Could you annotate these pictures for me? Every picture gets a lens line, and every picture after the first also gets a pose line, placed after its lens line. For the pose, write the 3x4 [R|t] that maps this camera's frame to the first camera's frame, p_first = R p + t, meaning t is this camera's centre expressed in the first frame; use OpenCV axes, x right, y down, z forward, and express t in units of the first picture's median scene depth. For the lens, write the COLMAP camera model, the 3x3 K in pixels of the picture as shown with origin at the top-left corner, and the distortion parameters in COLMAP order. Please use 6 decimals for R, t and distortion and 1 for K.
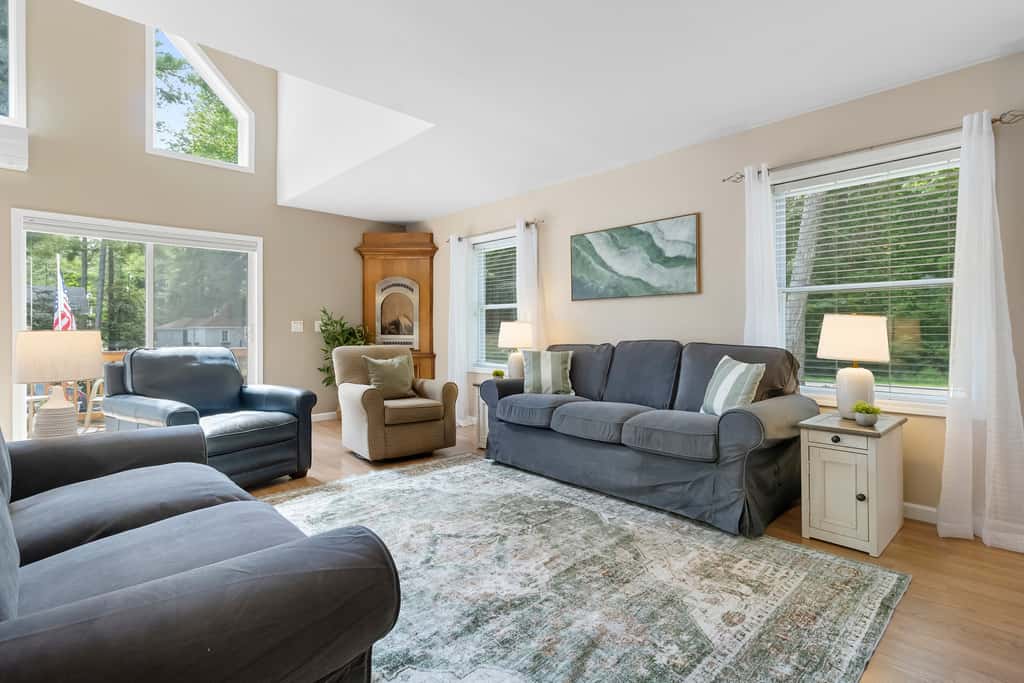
lens RADIAL K [[496.9, 0, 516.6], [0, 496.9, 330.9], [0, 0, 1]] dist [0.003269, 0.000505]
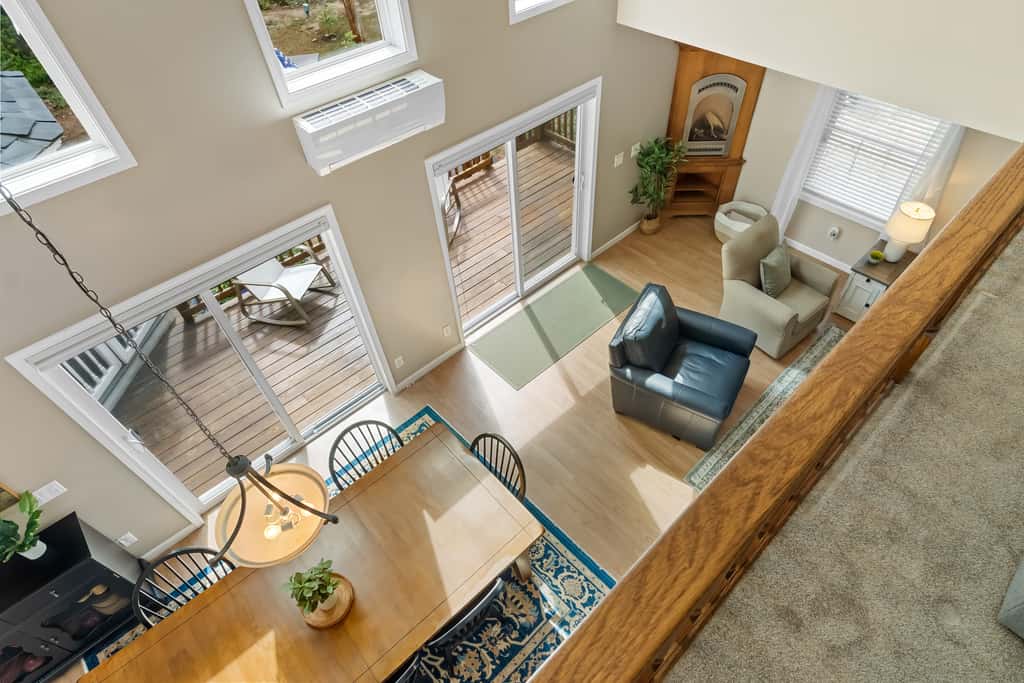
lens RADIAL K [[554.3, 0, 514.2], [0, 554.3, 336.9], [0, 0, 1]] dist [-0.002137, -0.000397]
pose [[0.998266, -0.014265, -0.057108, -1.124509], [0.051680, 0.676832, 0.734321, -1.052635], [0.028177, -0.735999, 0.676396, 0.143875]]
